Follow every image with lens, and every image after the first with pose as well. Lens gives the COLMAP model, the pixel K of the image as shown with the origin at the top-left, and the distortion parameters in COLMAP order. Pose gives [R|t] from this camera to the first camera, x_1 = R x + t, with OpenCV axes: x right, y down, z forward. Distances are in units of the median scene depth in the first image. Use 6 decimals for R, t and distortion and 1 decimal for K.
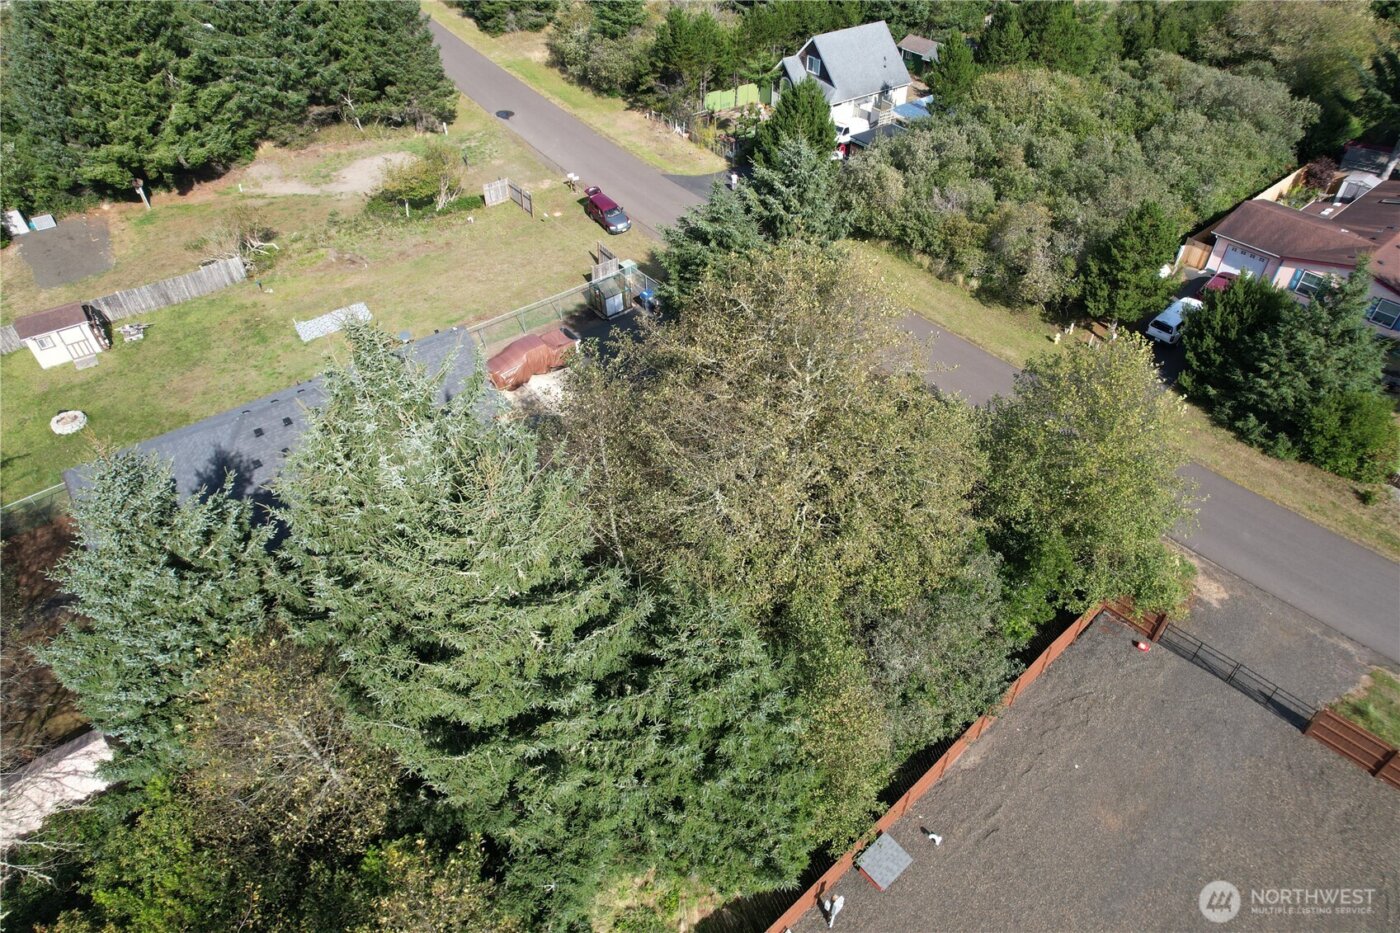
lens RADIAL K [[902.8, 0, 706.9], [0, 902.8, 467.6], [0, 0, 1]] dist [-0.088580, 0.082542]
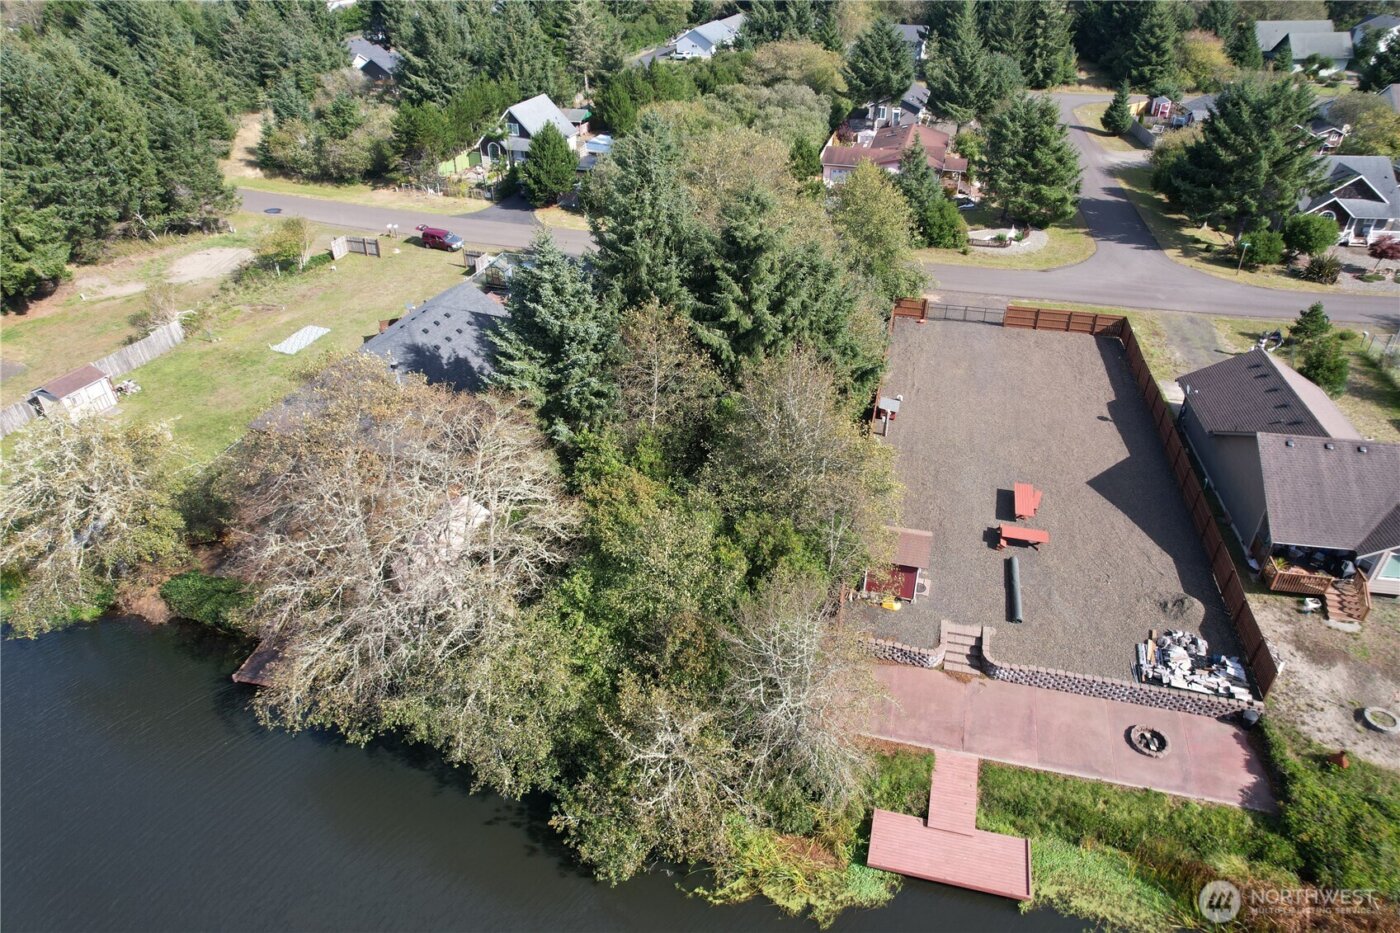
lens RADIAL K [[902.8, 0, 706.9], [0, 902.8, 467.6], [0, 0, 1]] dist [-0.088580, 0.082542]
pose [[0.833970, -0.311647, 0.455380, -0.469063], [0.371366, 0.927374, -0.045445, 0.222183], [-0.408145, 0.207012, 0.889137, -0.245189]]
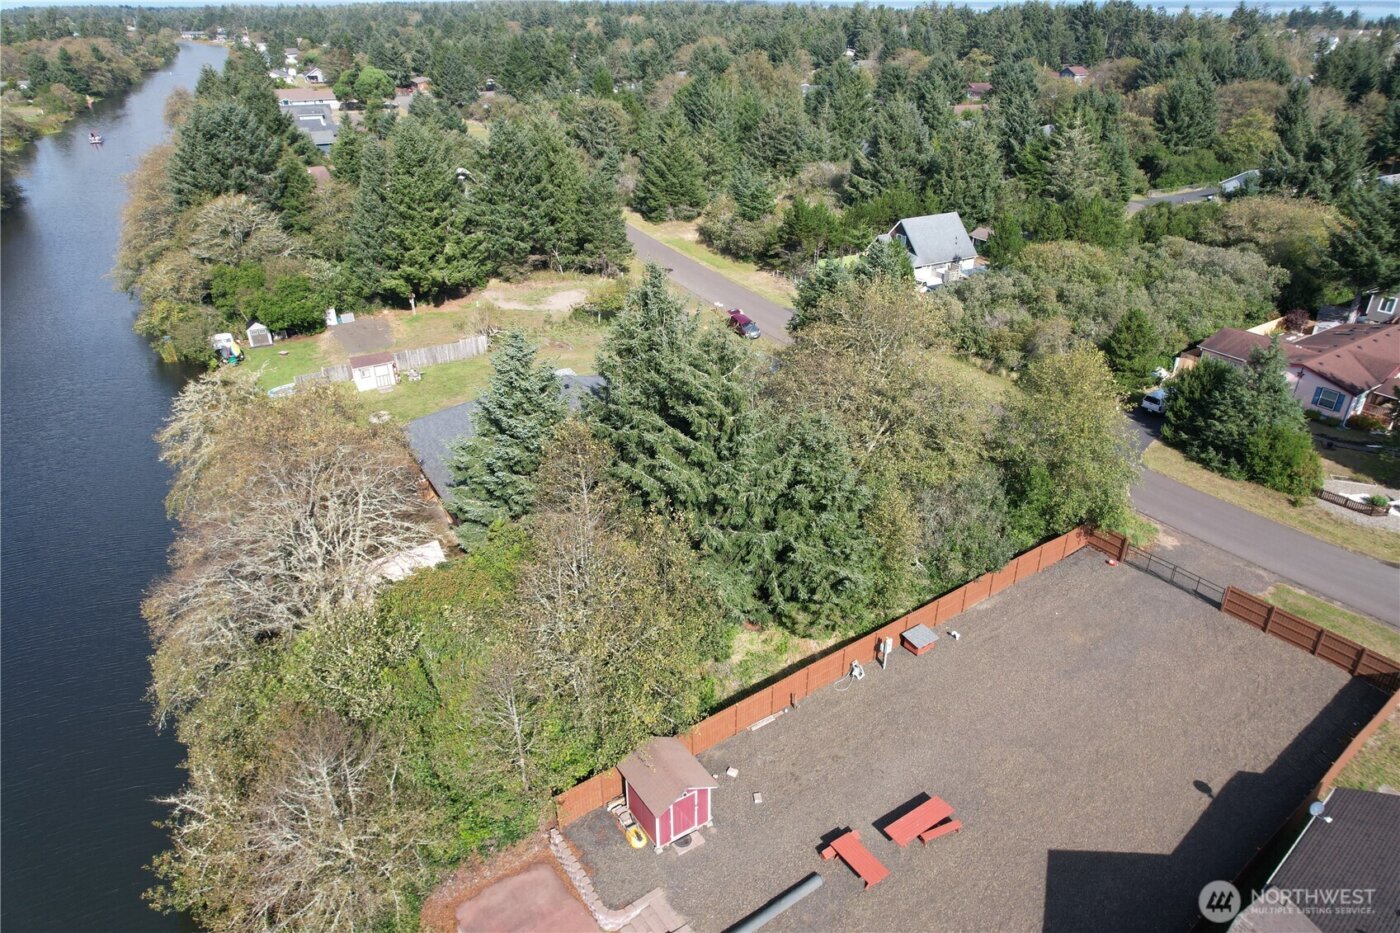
lens RADIAL K [[899.7, 0, 700.0], [0, 899.7, 466.5], [0, 0, 1]] dist [-0.079627, 0.056130]
pose [[0.991980, 0.054028, -0.114269, -0.008840], [-0.079614, 0.969247, -0.232858, 0.238948], [0.098174, 0.240087, 0.965774, -0.268790]]
